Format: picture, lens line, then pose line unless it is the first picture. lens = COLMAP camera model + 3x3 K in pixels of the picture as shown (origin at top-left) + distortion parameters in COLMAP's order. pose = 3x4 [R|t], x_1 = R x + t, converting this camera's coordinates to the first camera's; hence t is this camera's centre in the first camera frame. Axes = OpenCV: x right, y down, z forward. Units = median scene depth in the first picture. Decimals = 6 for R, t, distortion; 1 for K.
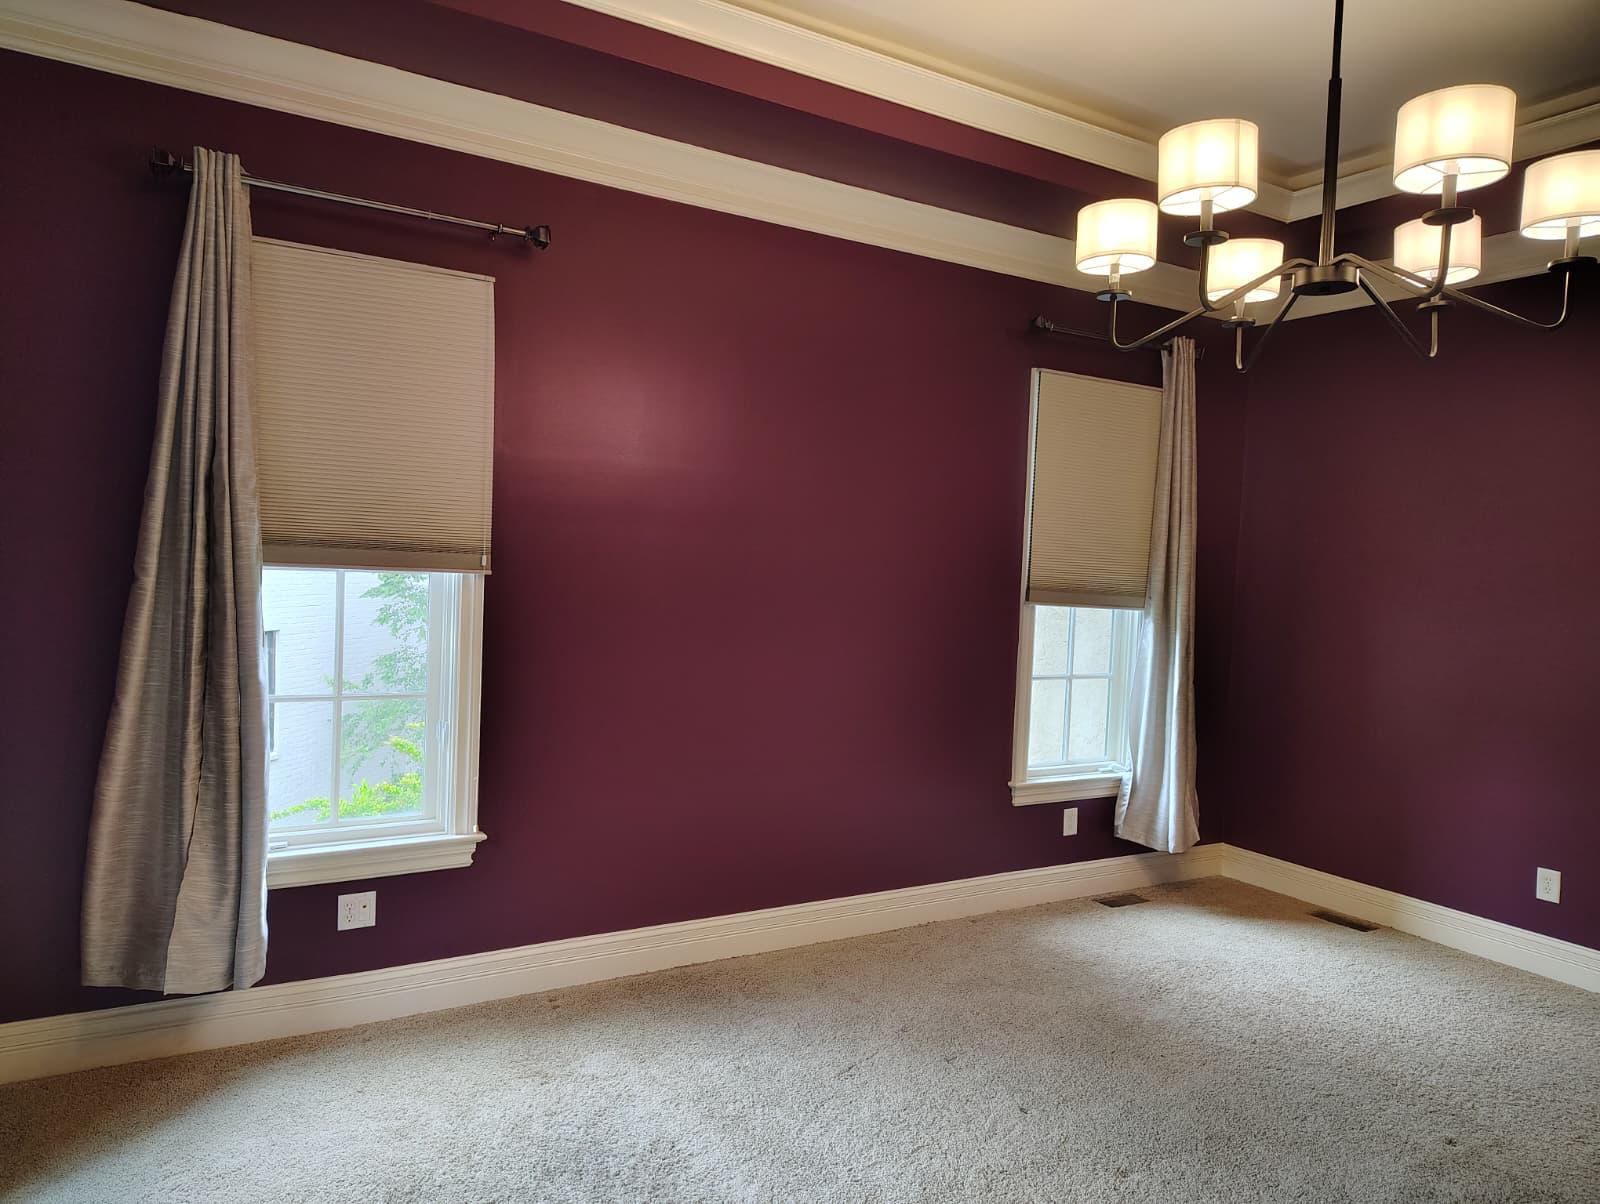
lens RADIAL K [[1105.1, 0, 800.0], [0, 1105.1, 602.0], [0, 0, 1]] dist [0.055927, -0.059400]
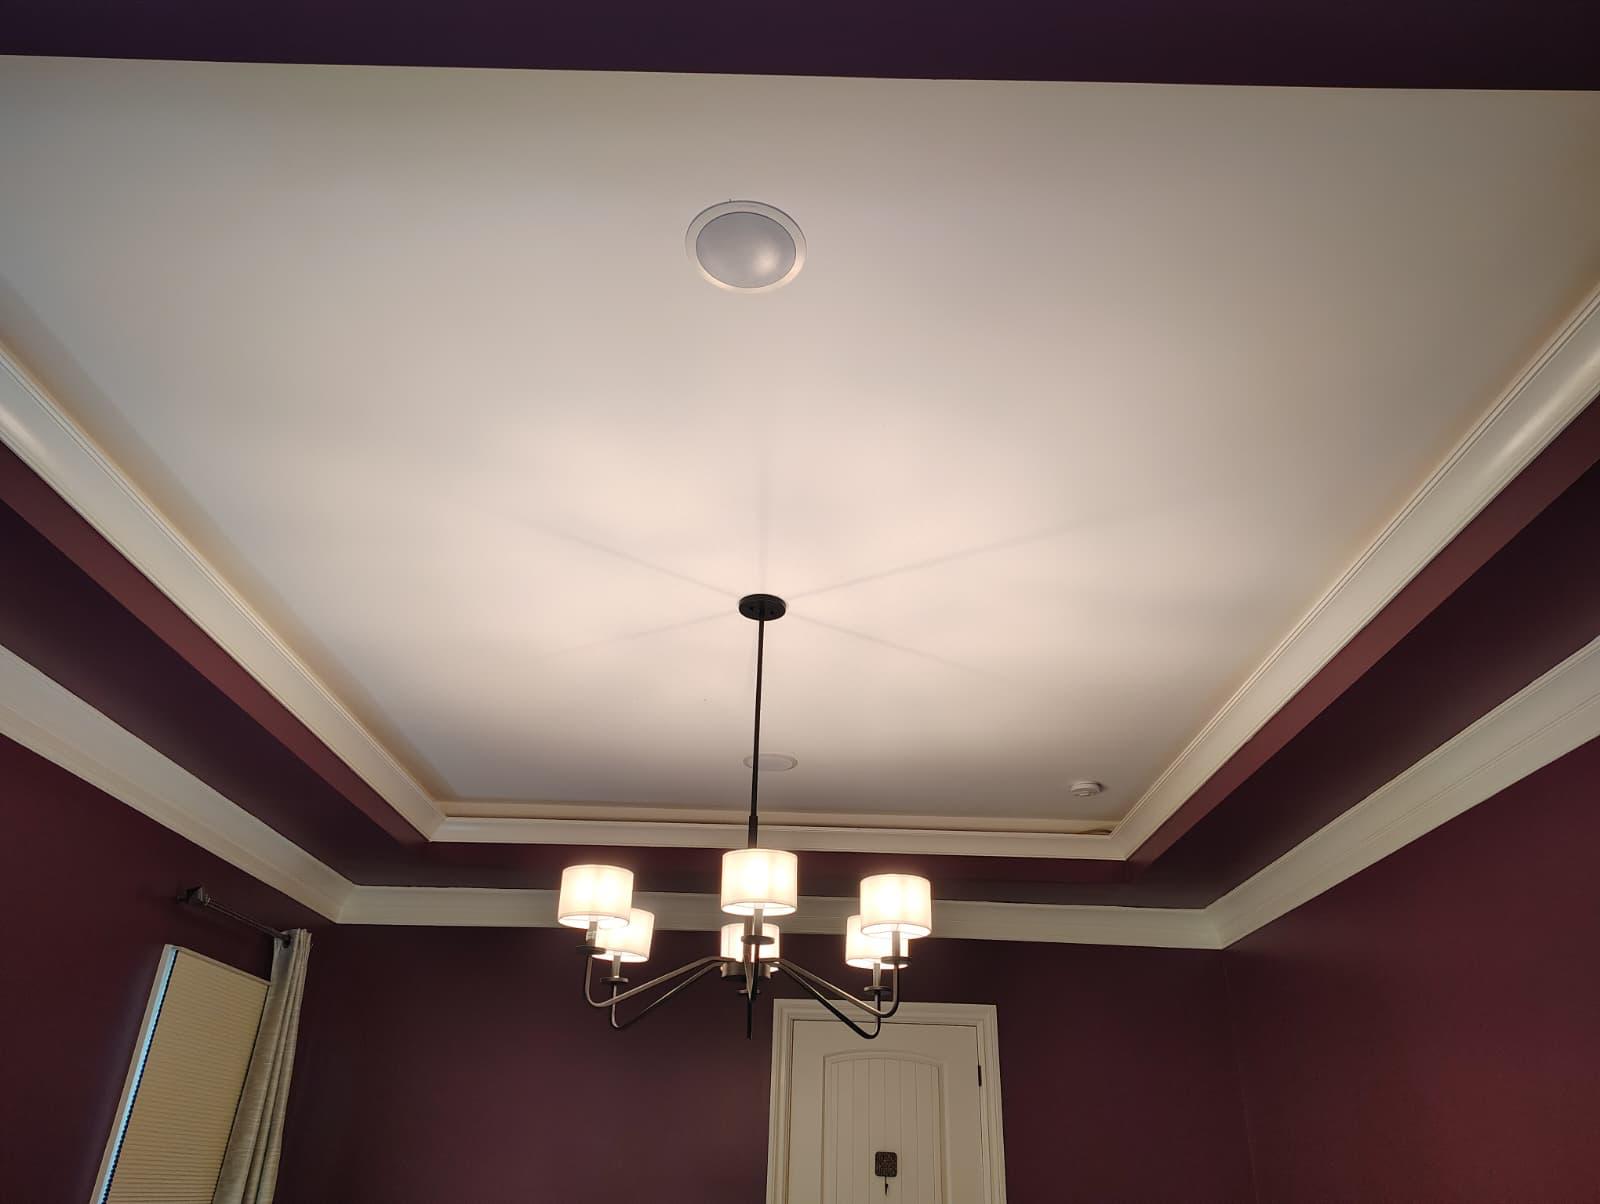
lens RADIAL K [[1105.1, 0, 800.0], [0, 1105.1, 602.0], [0, 0, 1]] dist [0.055927, -0.059400]
pose [[0.514147, 0.373585, 0.772067, -0.292735], [0.028499, 0.892219, -0.450702, -0.044903], [-0.857229, 0.253730, 0.448085, 0.136378]]
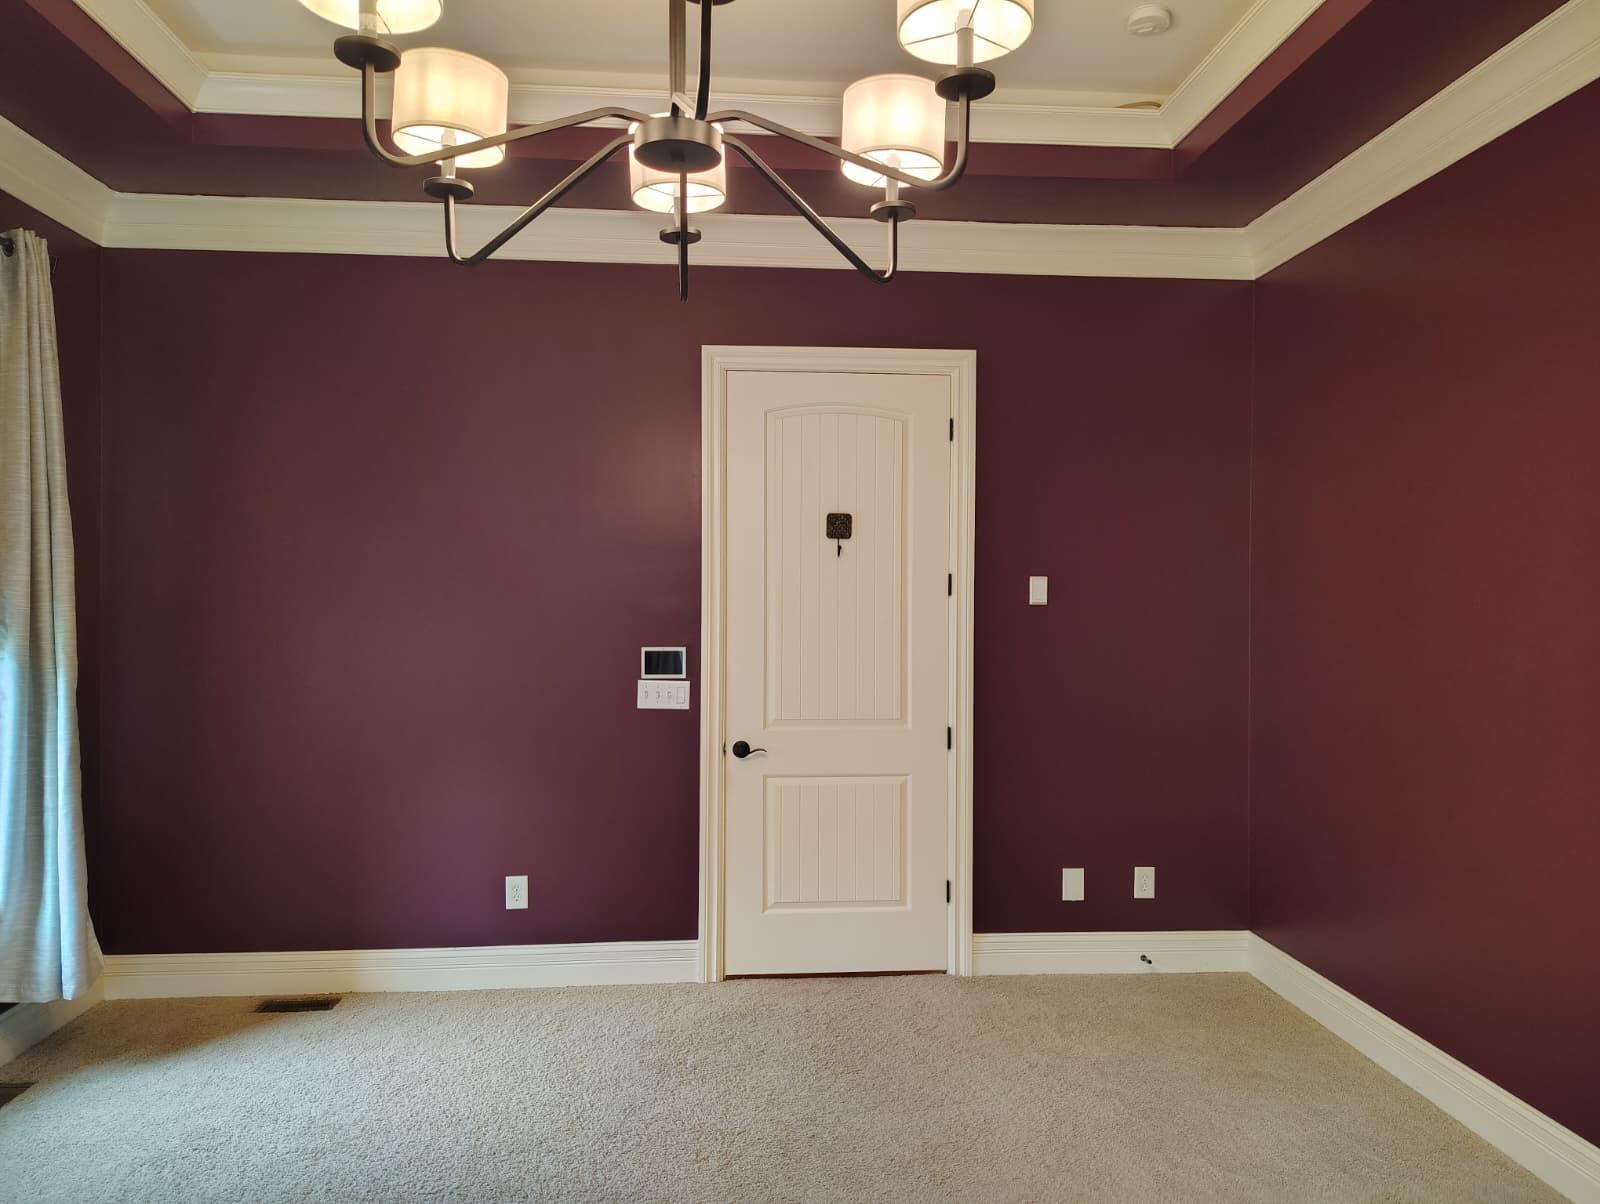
lens RADIAL K [[1130.7, 0, 781.7], [0, 1130.7, 592.8], [0, 0, 1]] dist [0.018120, -0.005480]
pose [[0.460400, -0.044813, 0.886580, -0.068583], [0.053547, 0.998308, 0.022654, -0.012233], [-0.886095, 0.037044, 0.462020, 0.298536]]
